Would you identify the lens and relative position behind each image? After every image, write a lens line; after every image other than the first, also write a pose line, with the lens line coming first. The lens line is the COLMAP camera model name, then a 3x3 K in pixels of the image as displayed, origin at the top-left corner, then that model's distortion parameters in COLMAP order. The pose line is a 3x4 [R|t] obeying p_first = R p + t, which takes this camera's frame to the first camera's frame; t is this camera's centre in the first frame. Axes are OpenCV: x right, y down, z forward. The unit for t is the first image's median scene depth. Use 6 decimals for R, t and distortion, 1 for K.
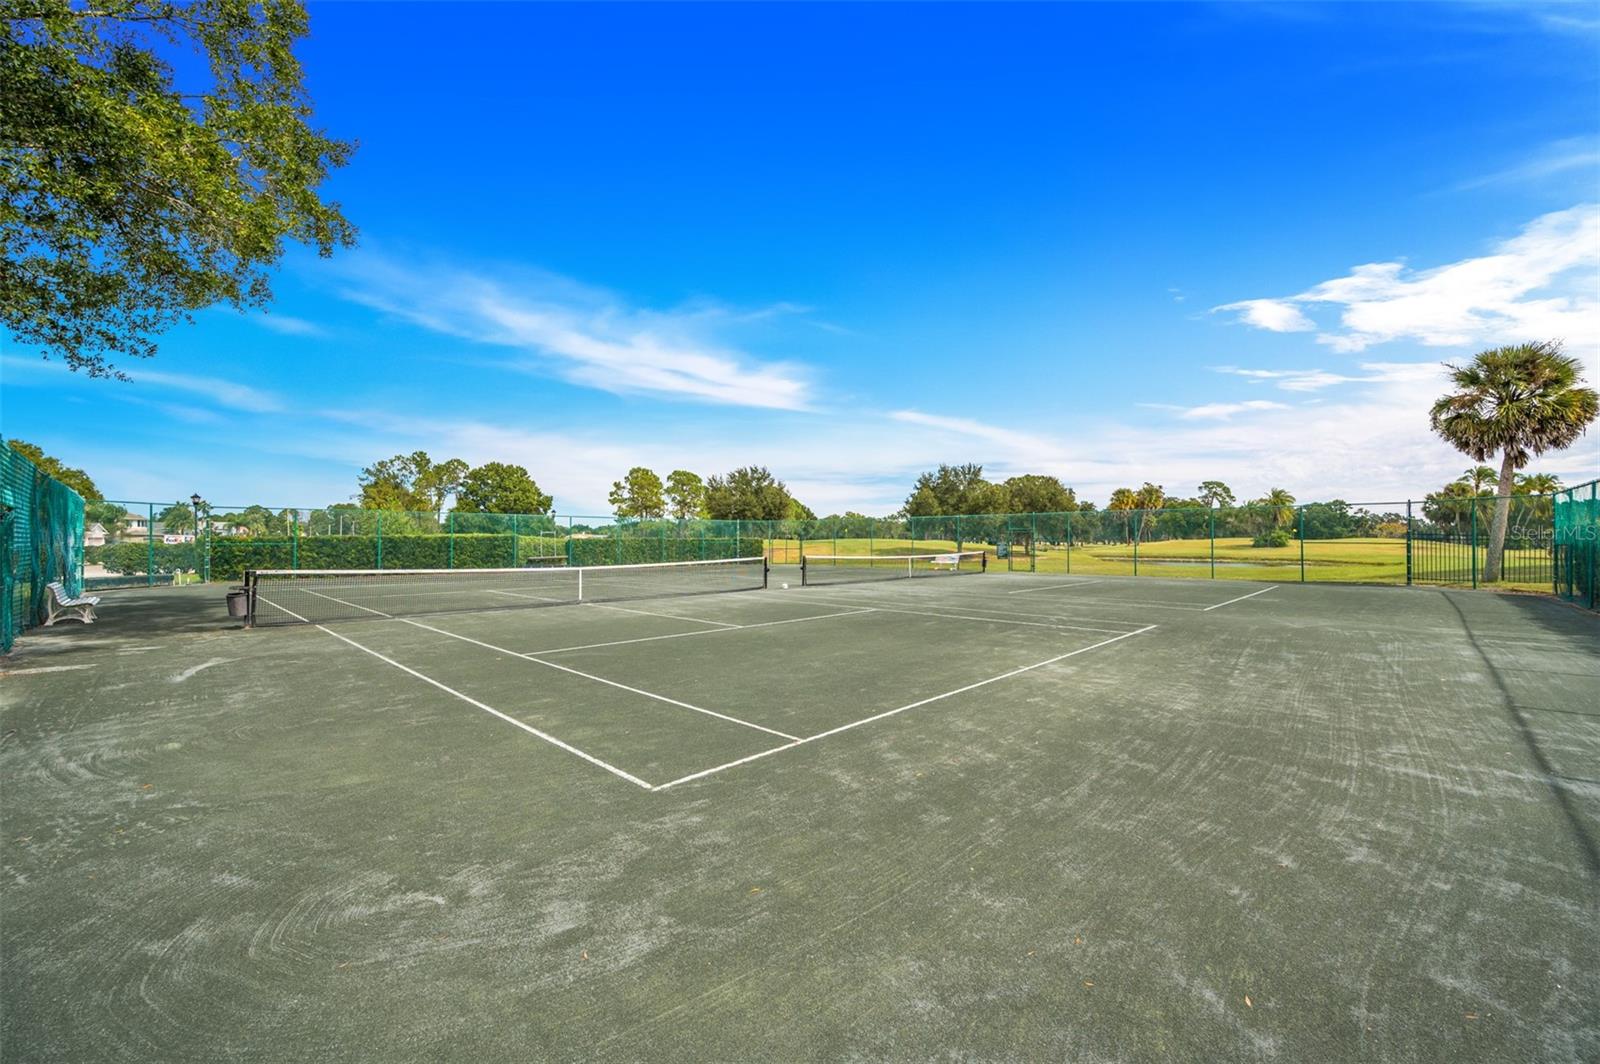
lens RADIAL K [[622.6, 0, 800.0], [0, 622.6, 532.0], [0, 0, 1]] dist [-0.000009, -0.000026]
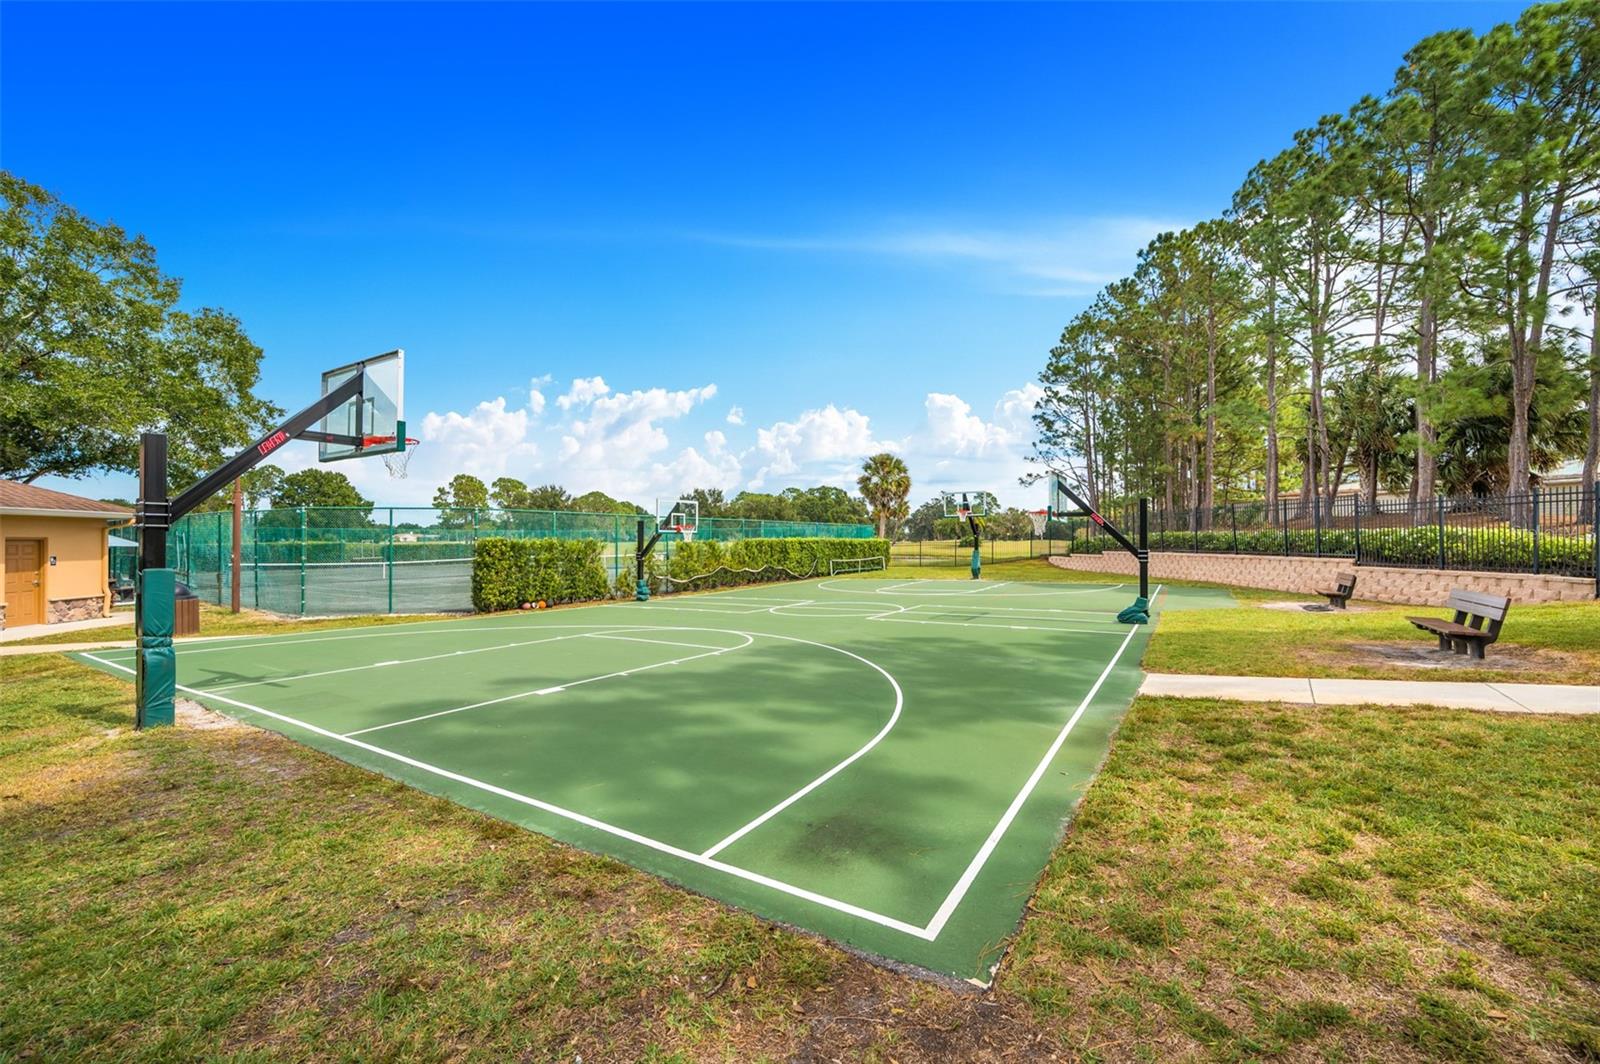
lens RADIAL K [[636.1, 0, 800.6], [0, 636.1, 540.2], [0, 0, 1]] dist [-0.001088, -0.000211]
pose [[0.977343, -0.000741, 0.211662, 0.077693], [-0.002176, 0.999906, 0.013547, -0.006177], [-0.211652, -0.013701, 0.977249, -0.197699]]
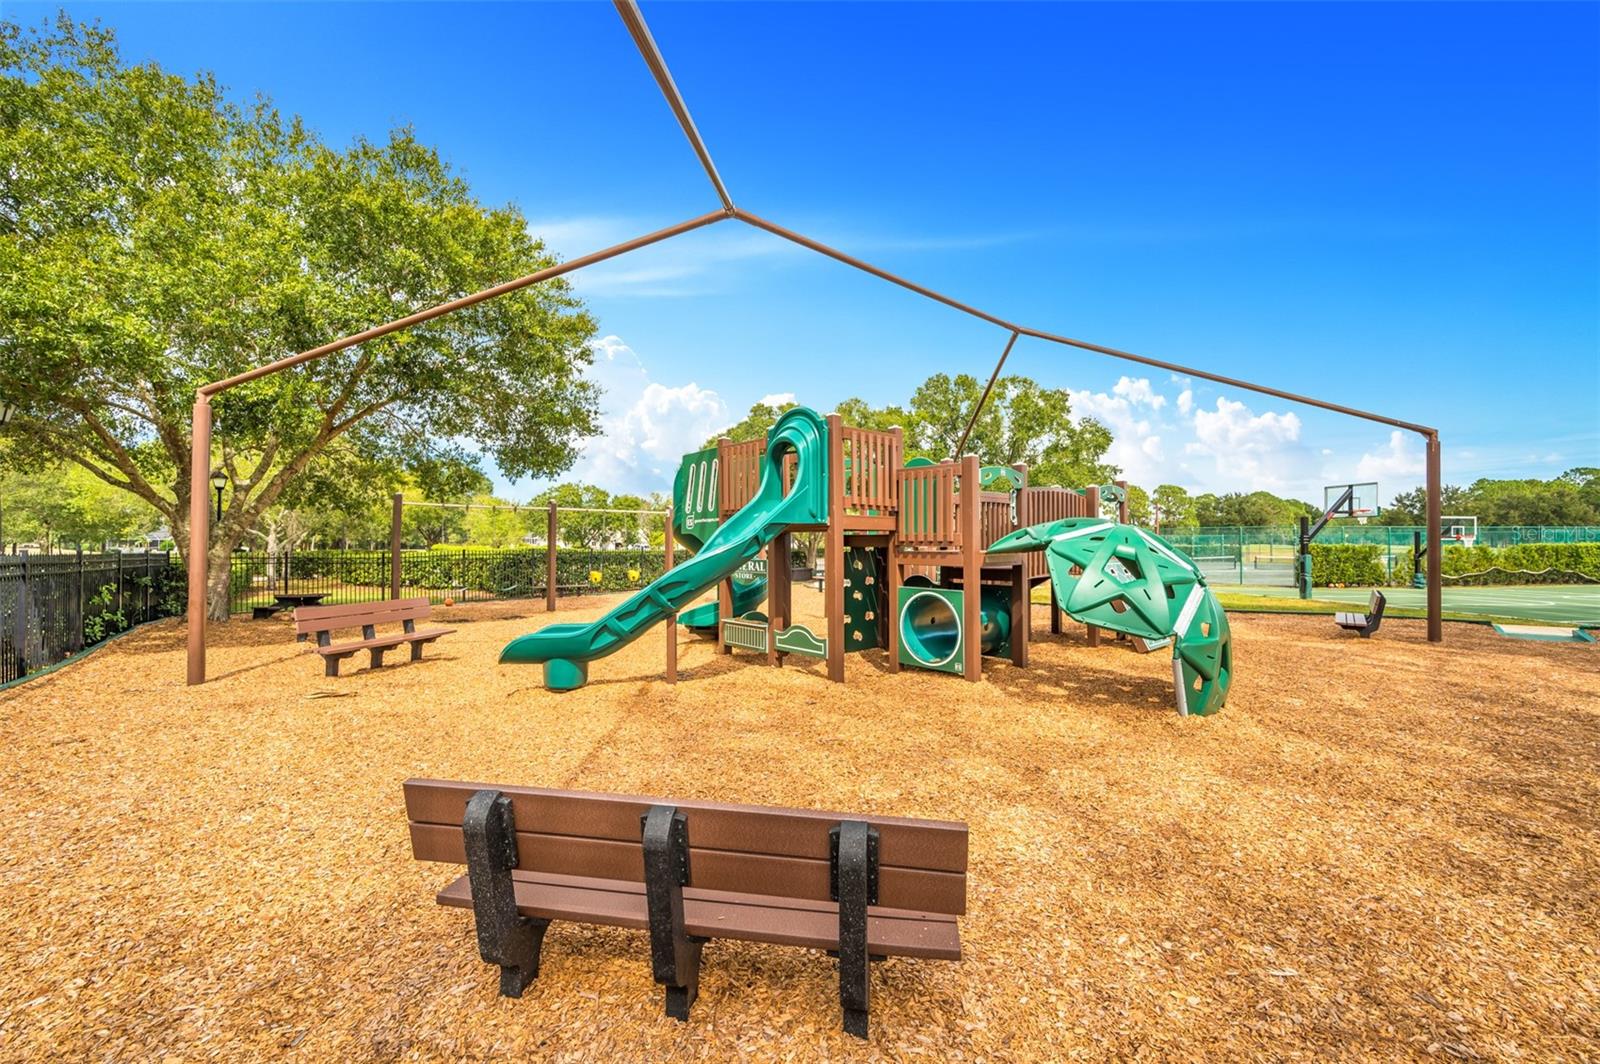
lens RADIAL K [[636.1, 0, 800.6], [0, 636.1, 540.2], [0, 0, 1]] dist [-0.001088, -0.000211]
pose [[0.771348, -0.001529, -0.636412, 0.040442], [0.008811, 0.999927, 0.008276, -0.010242], [0.636353, -0.011991, 0.771305, -0.376313]]
